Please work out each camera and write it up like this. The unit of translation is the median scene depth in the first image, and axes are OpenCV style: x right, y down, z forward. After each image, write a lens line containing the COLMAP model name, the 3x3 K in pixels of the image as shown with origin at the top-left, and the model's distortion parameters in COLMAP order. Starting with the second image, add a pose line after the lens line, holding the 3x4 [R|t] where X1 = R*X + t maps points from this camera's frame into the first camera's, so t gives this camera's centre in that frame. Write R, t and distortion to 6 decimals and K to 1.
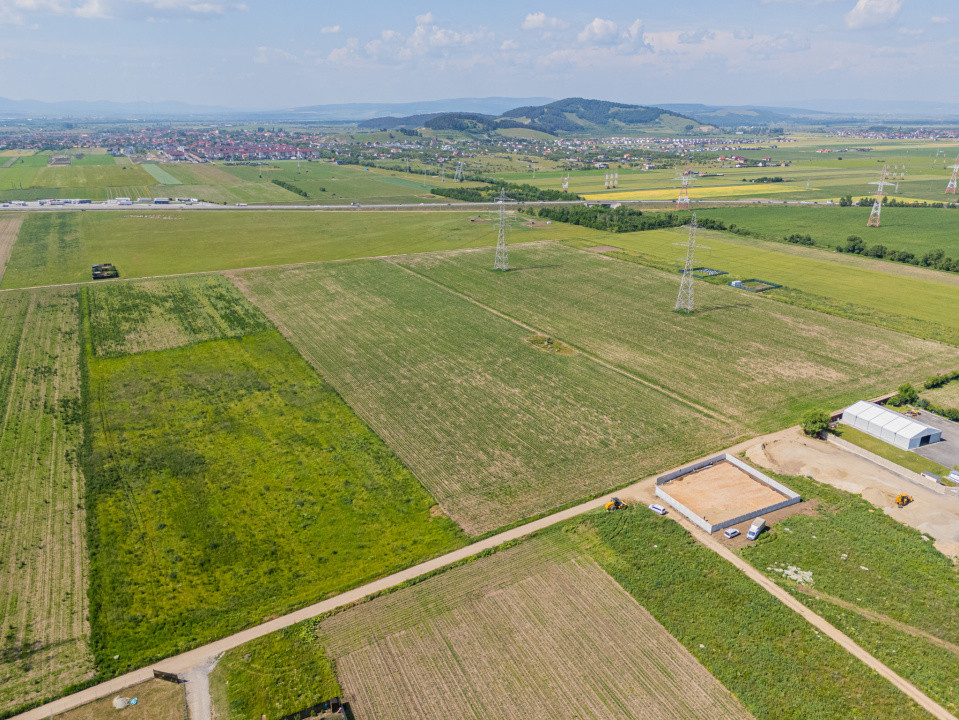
lens RADIAL K [[705.0, 0, 478.4], [0, 705.0, 359.0], [0, 0, 1]] dist [0.075632, -0.073701]
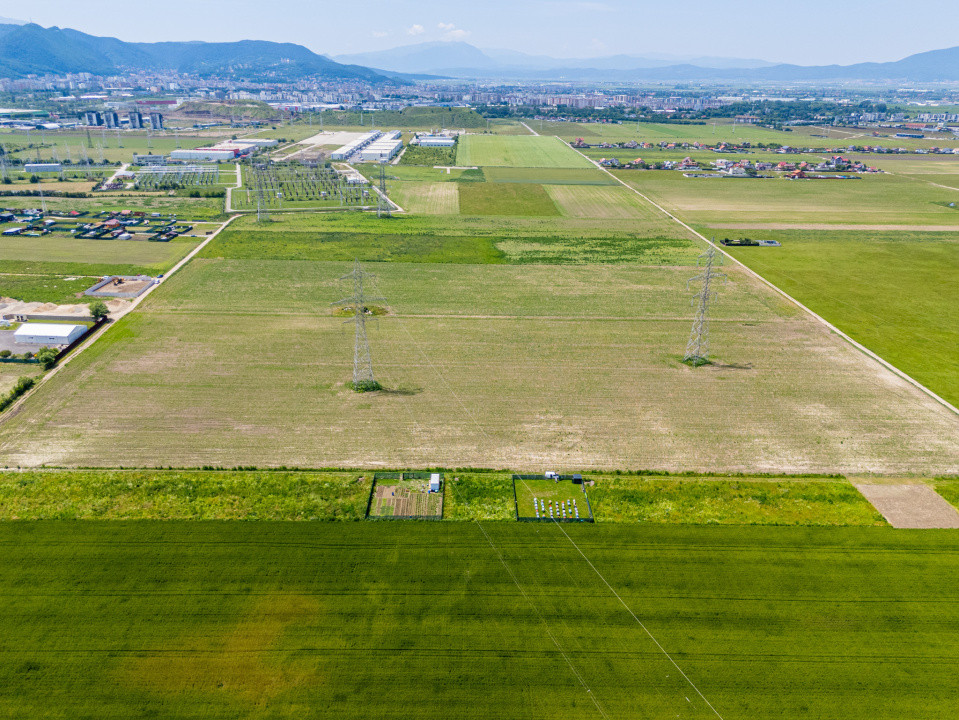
lens RADIAL K [[705.0, 0, 478.4], [0, 705.0, 359.0], [0, 0, 1]] dist [0.075632, -0.073701]
pose [[-0.460846, 0.321964, -0.827019, 0.964782], [-0.308885, 0.815420, 0.489571, -0.563491], [0.831992, 0.481071, -0.276333, 1.488556]]
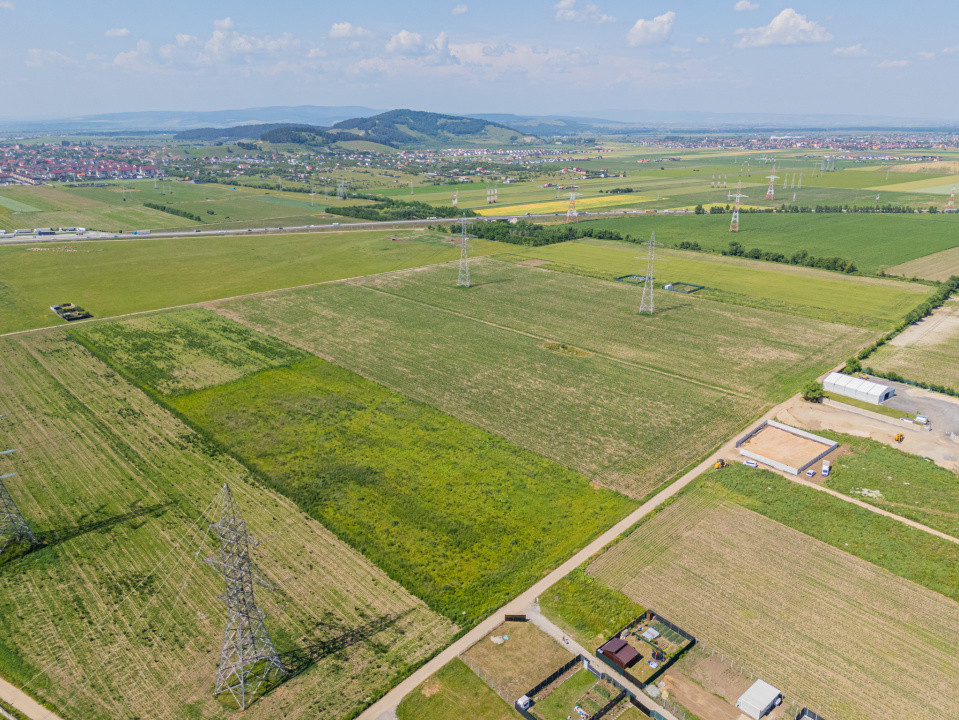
lens RADIAL K [[705.0, 0, 478.4], [0, 705.0, 359.0], [0, 0, 1]] dist [0.075632, -0.073701]
pose [[0.969417, -0.082062, 0.231292, -0.308663], [0.084450, 0.996428, -0.000423, -0.016000], [-0.230431, 0.019943, 0.972884, -0.109312]]
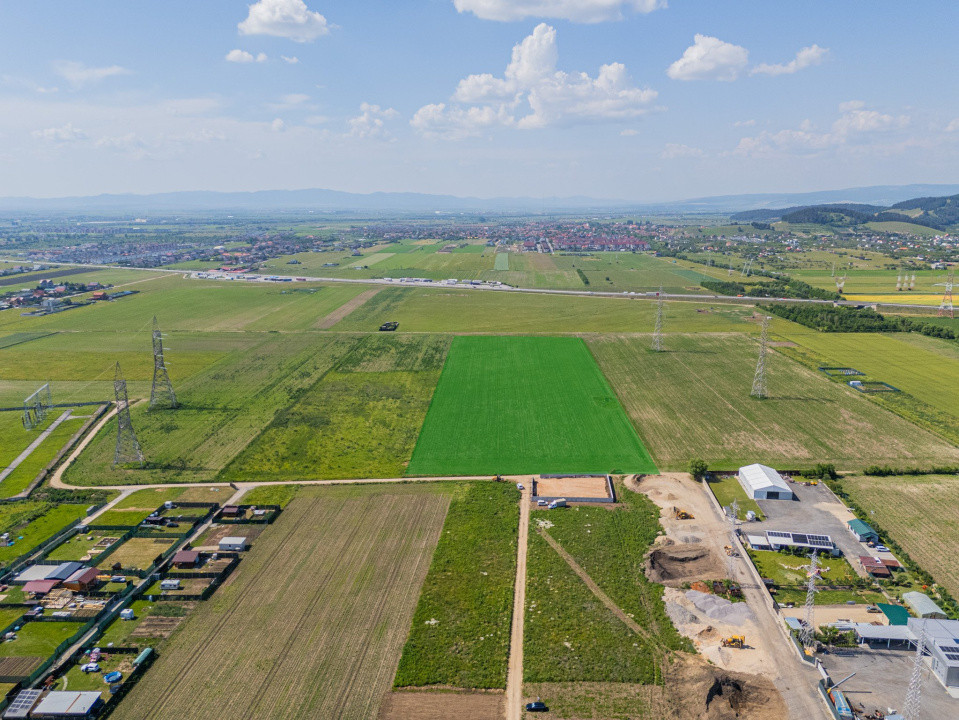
lens RADIAL K [[705.0, 0, 478.4], [0, 705.0, 359.0], [0, 0, 1]] dist [0.075632, -0.073701]
pose [[0.865685, 0.103080, -0.489861, 0.525382], [-0.159944, 0.984231, -0.075546, 0.037528], [0.474349, 0.143750, 0.868521, -0.261329]]
